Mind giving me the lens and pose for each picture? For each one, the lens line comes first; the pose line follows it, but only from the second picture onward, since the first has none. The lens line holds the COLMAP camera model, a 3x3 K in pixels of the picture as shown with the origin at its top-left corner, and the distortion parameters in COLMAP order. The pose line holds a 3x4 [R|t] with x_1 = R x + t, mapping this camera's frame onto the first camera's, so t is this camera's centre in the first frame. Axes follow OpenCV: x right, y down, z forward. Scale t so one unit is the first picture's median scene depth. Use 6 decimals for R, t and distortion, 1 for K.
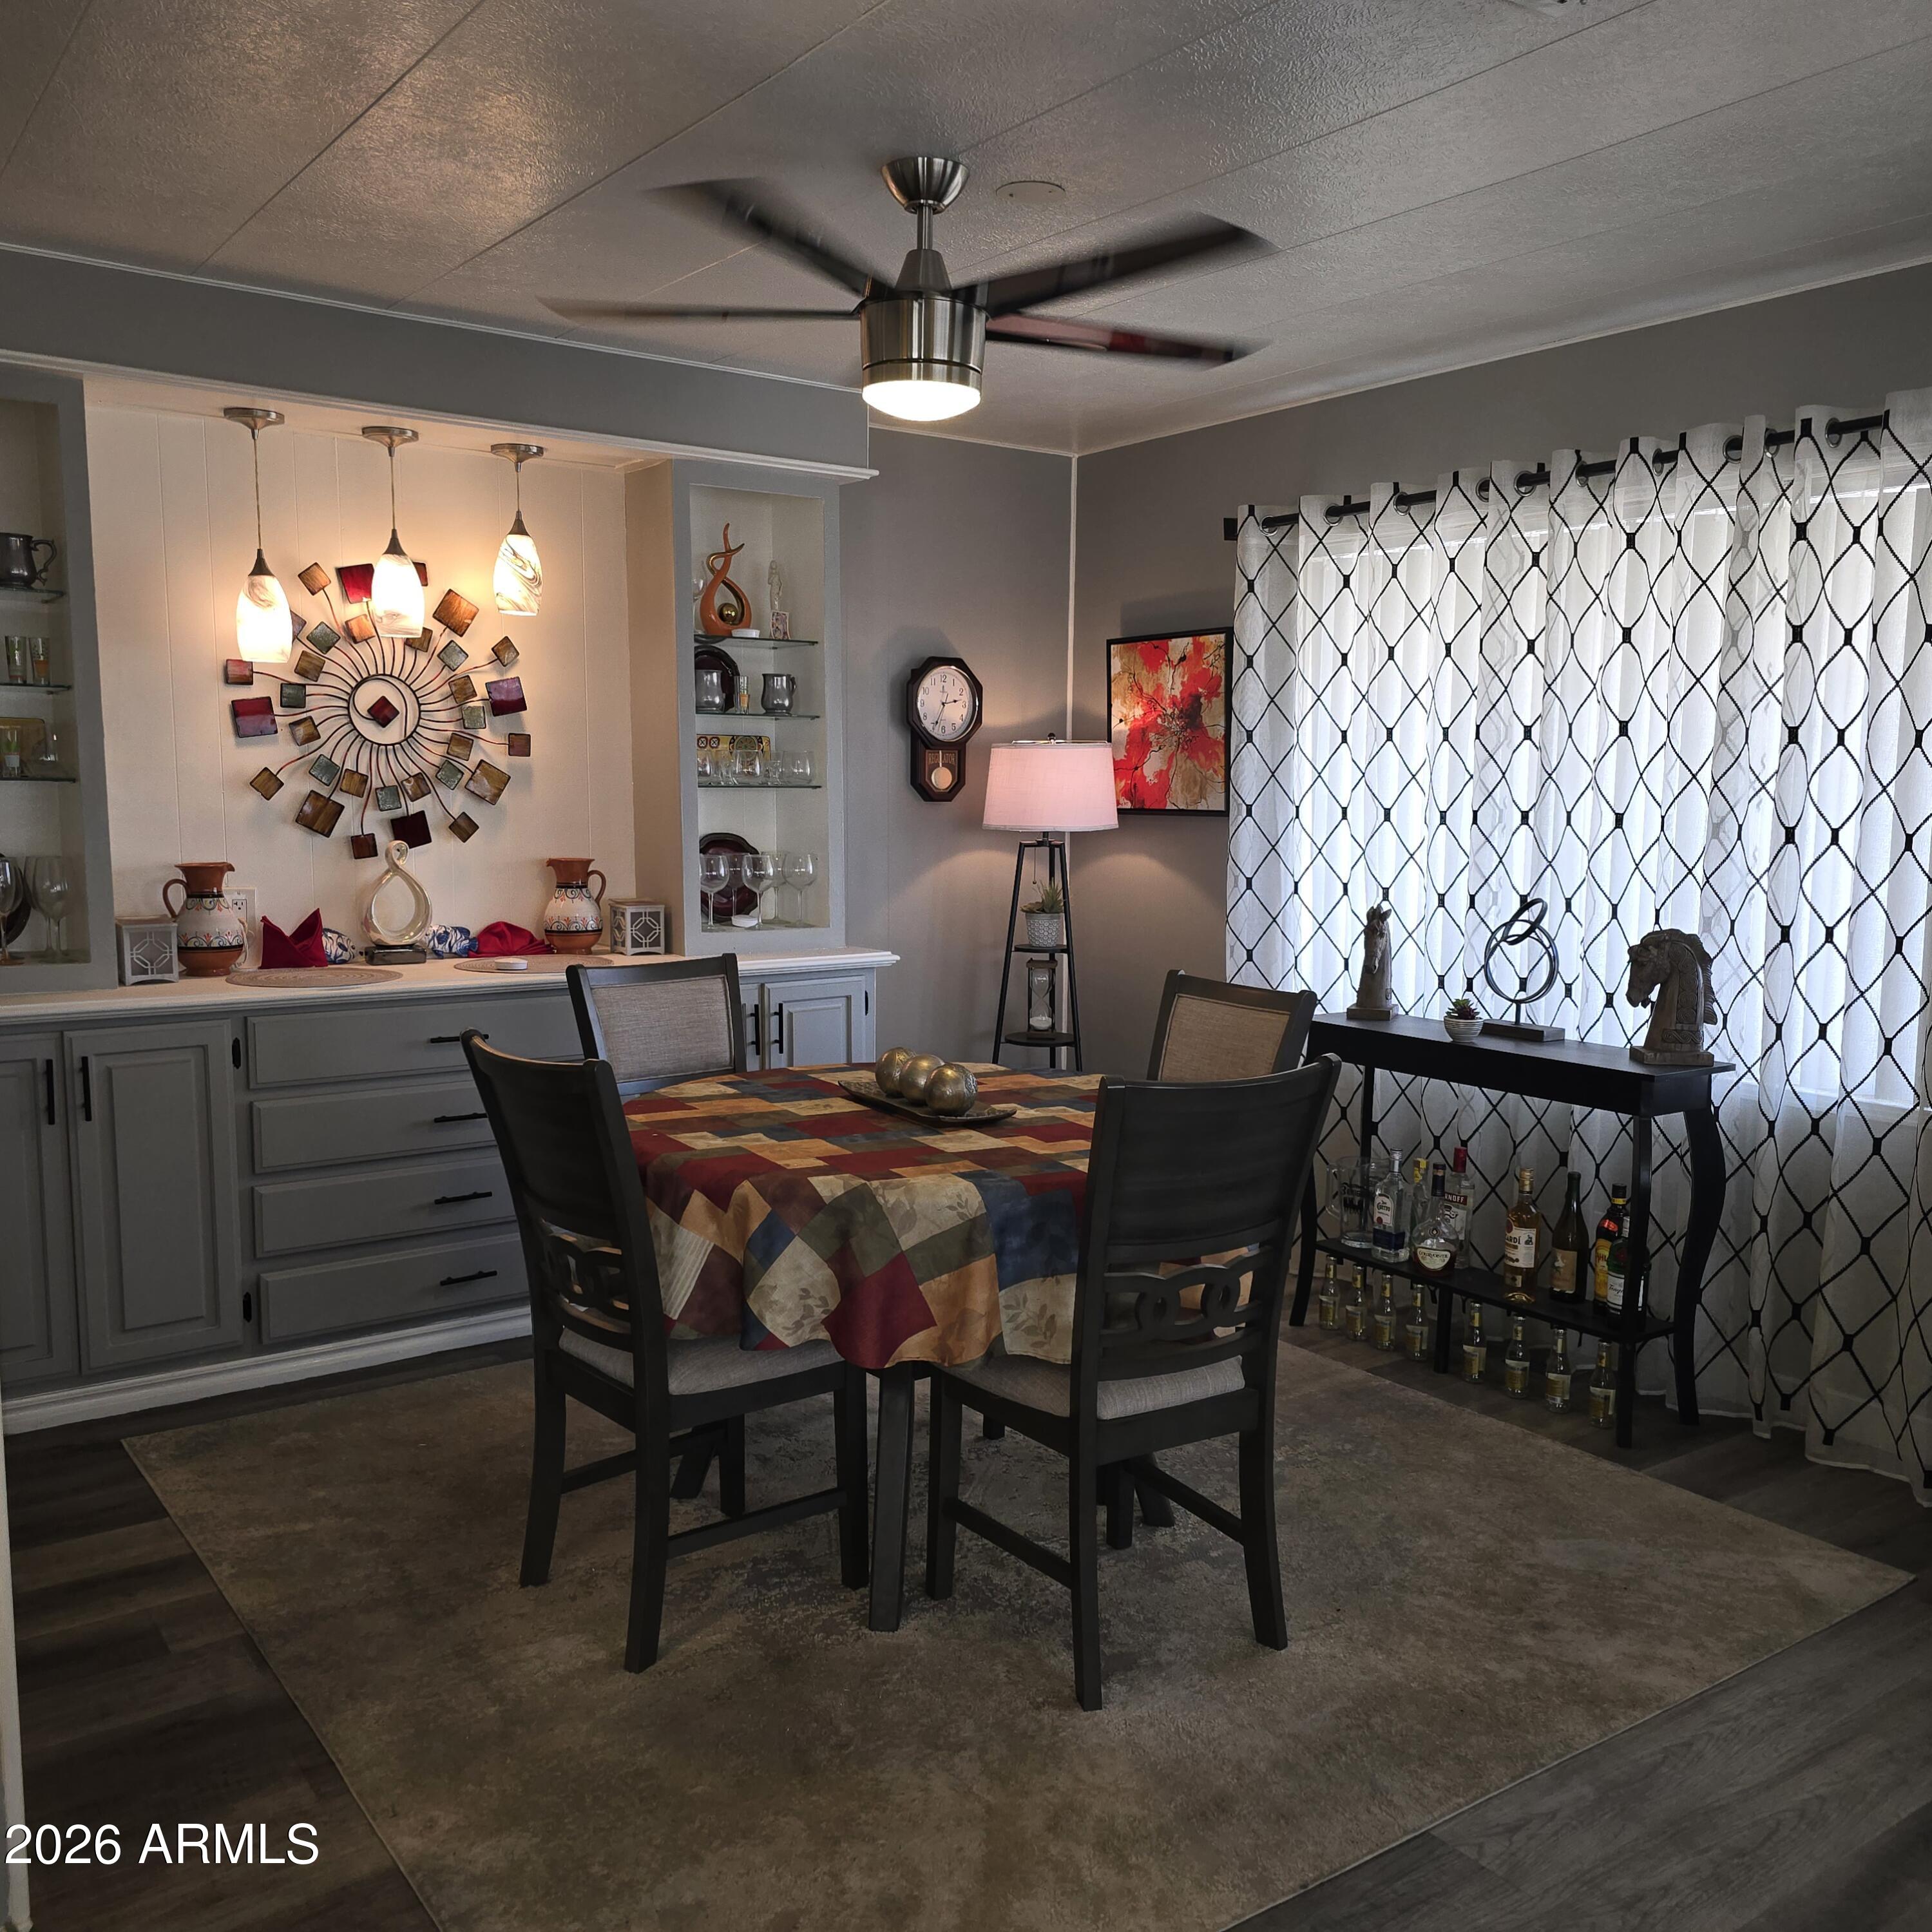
lens RADIAL K [[1724.7, 0, 961.2], [0, 1724.7, 986.3], [0, 0, 1]] dist [0.081690, -0.094631]
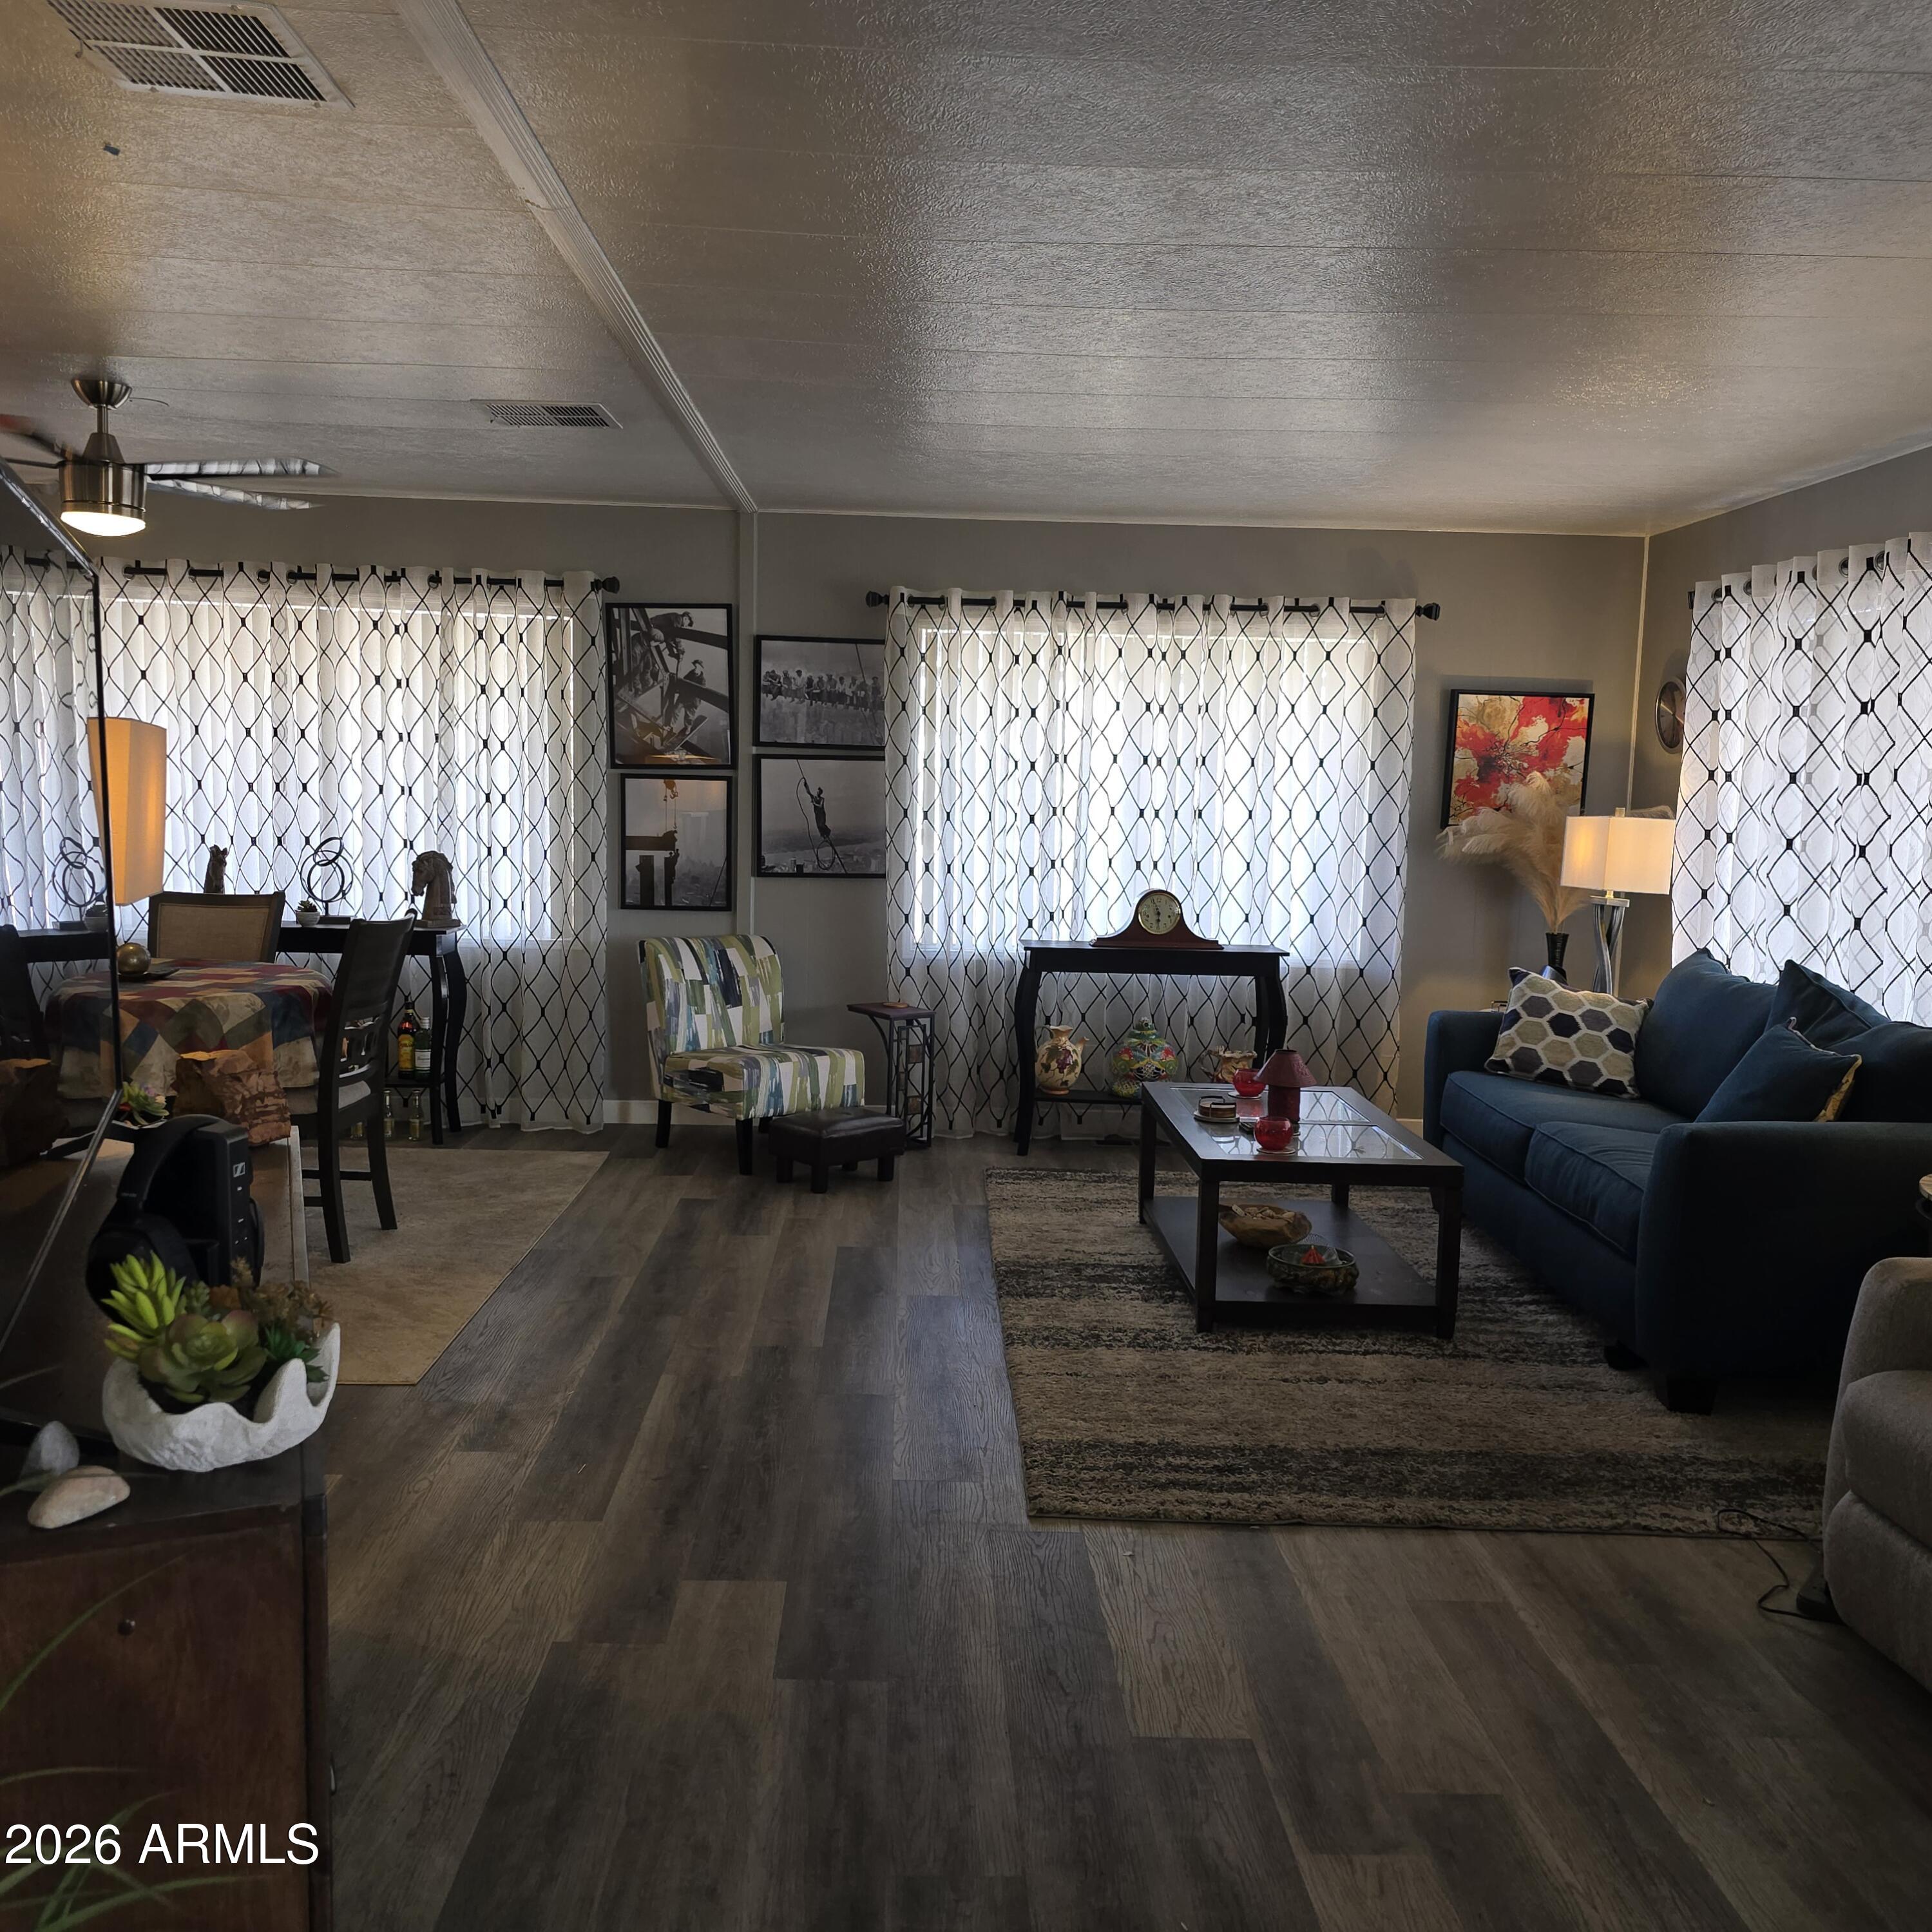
lens RADIAL K [[1724.7, 0, 967.9], [0, 1724.7, 956.1], [0, 0, 1]] dist [0.081690, -0.094631]
pose [[0.557021, -0.078990, 0.826734, -0.735523], [0.080451, 0.995917, 0.040950, 0.043676], [-0.826593, 0.043701, 0.561101, -0.422352]]
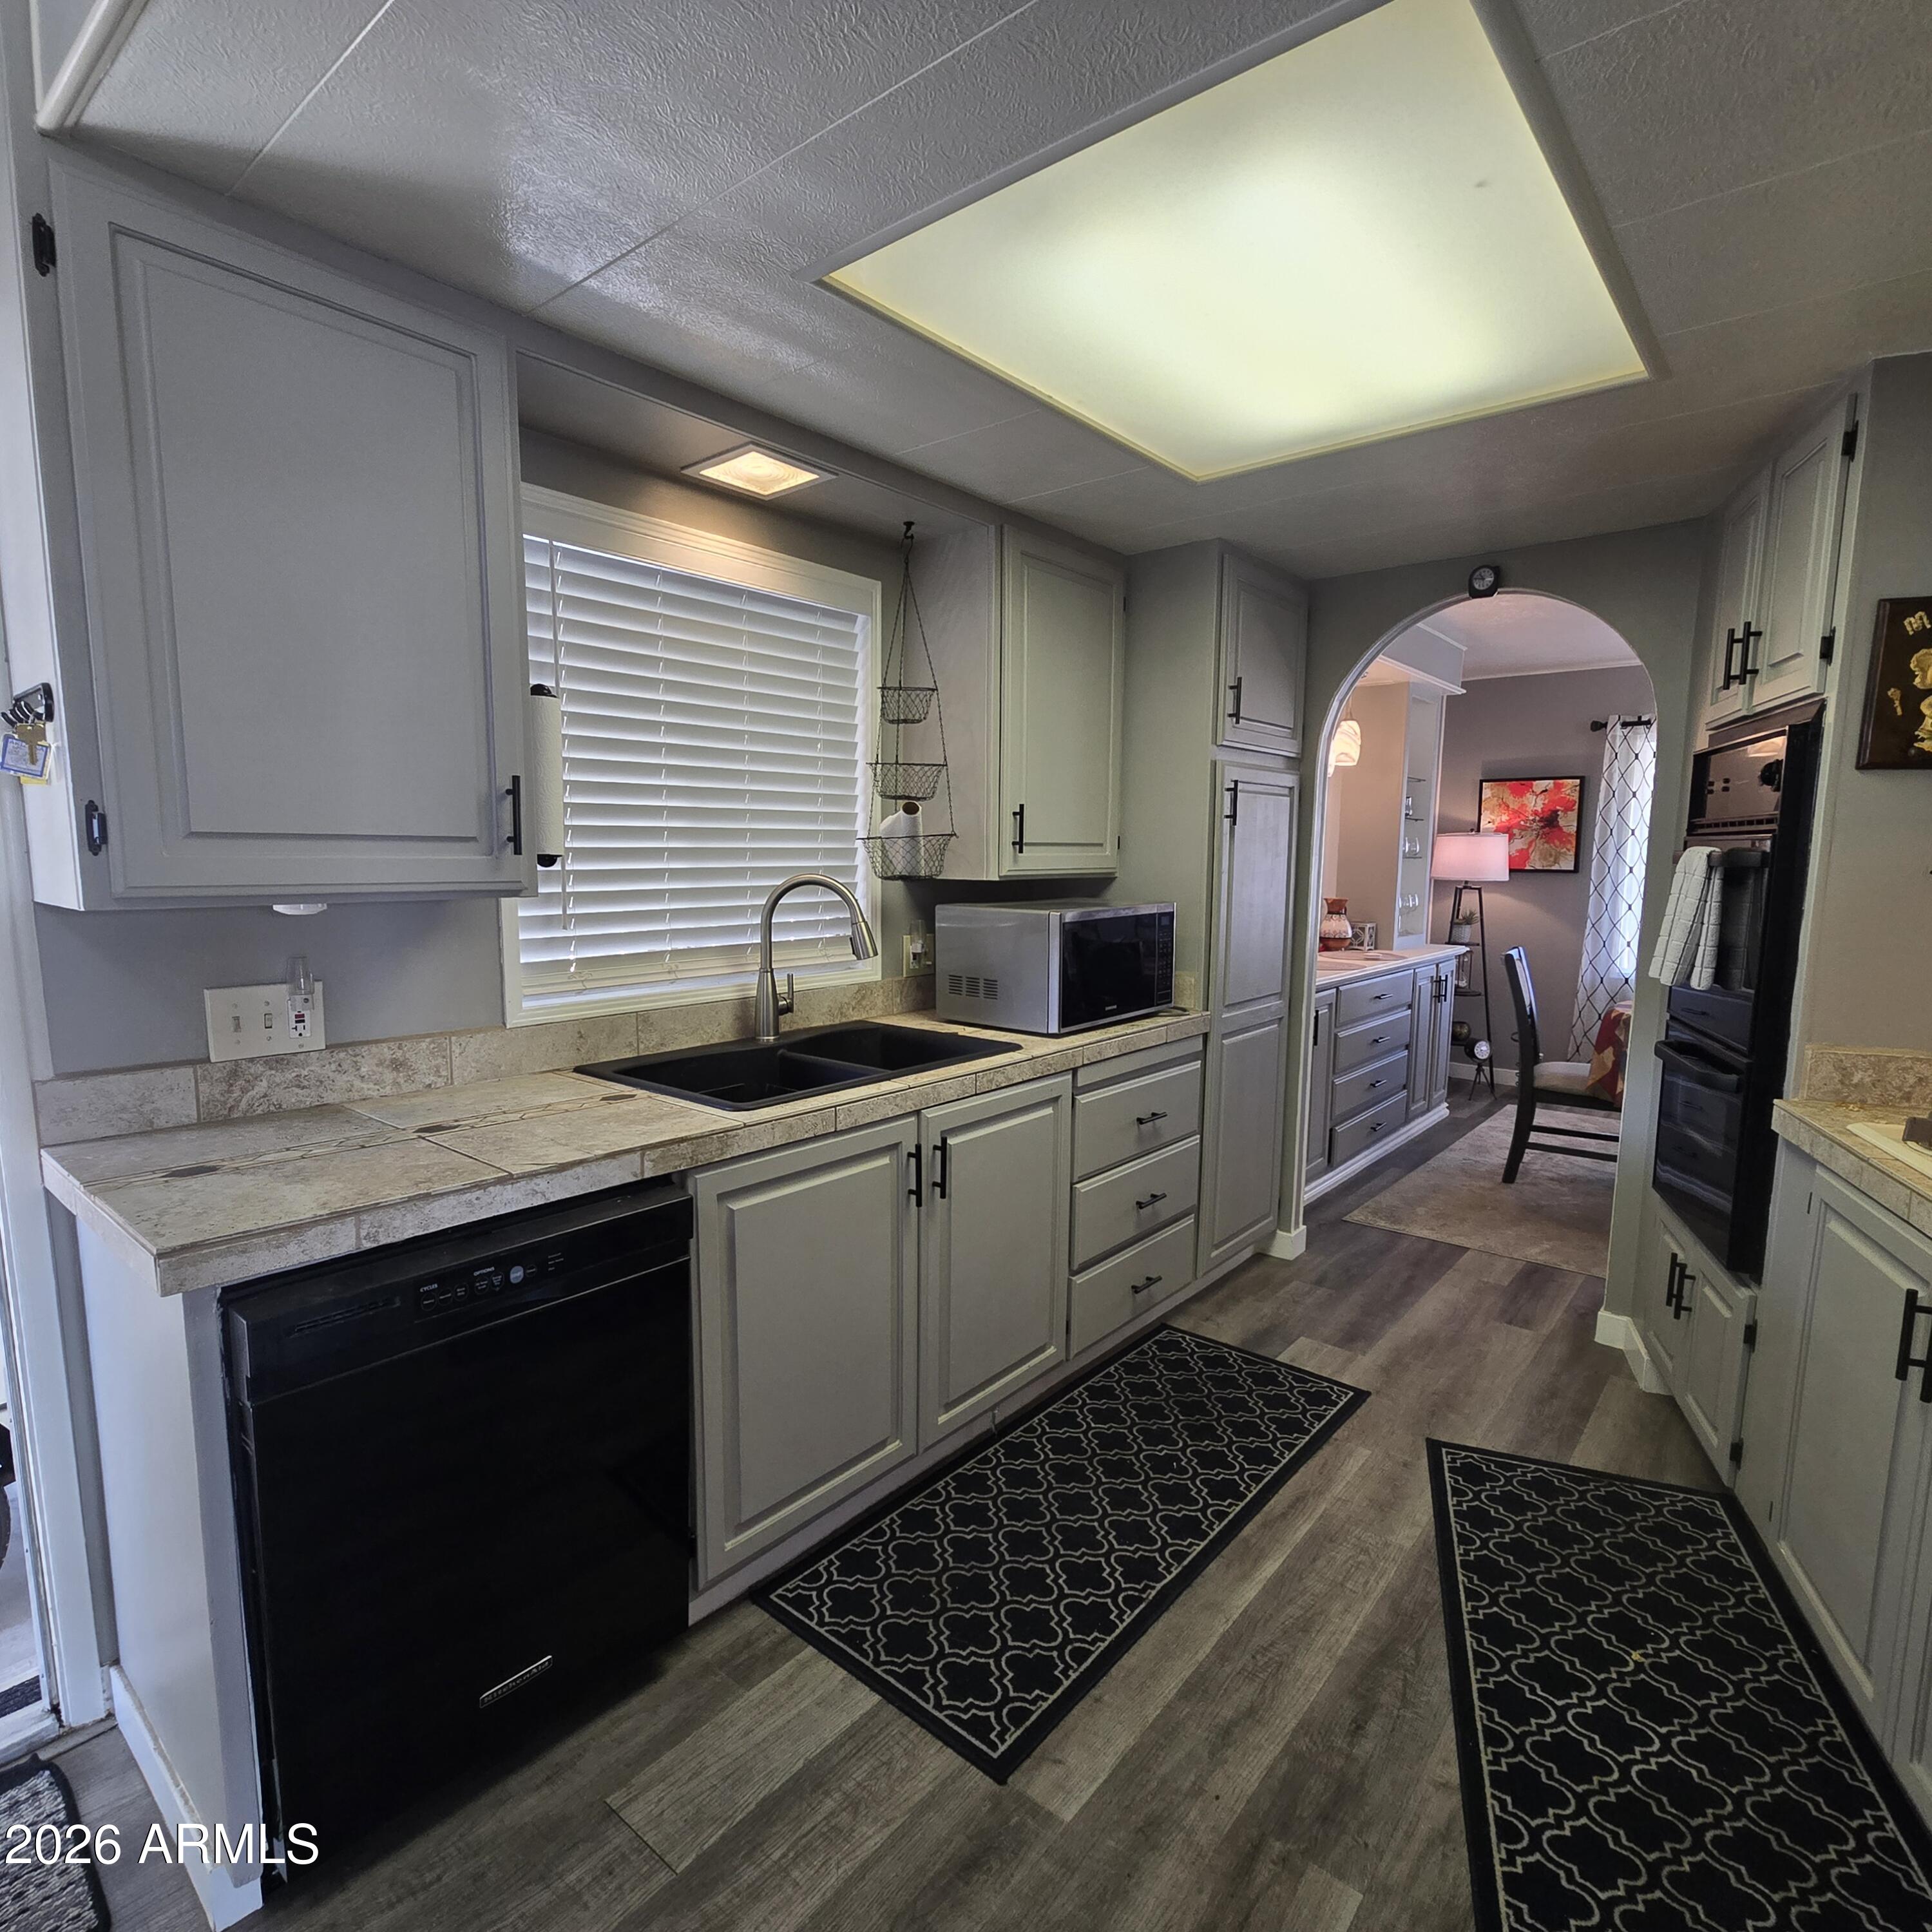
lens RADIAL K [[1058.8, 0, 969.1], [0, 1058.8, 987.5], [0, 0, 1]] dist [-0.001058, -0.001681]
pose [[0.968689, -0.033220, 0.246043, -1.068403], [0.030028, 0.999409, 0.016717, -0.013309], [-0.246453, -0.008806, 0.969115, 0.020582]]
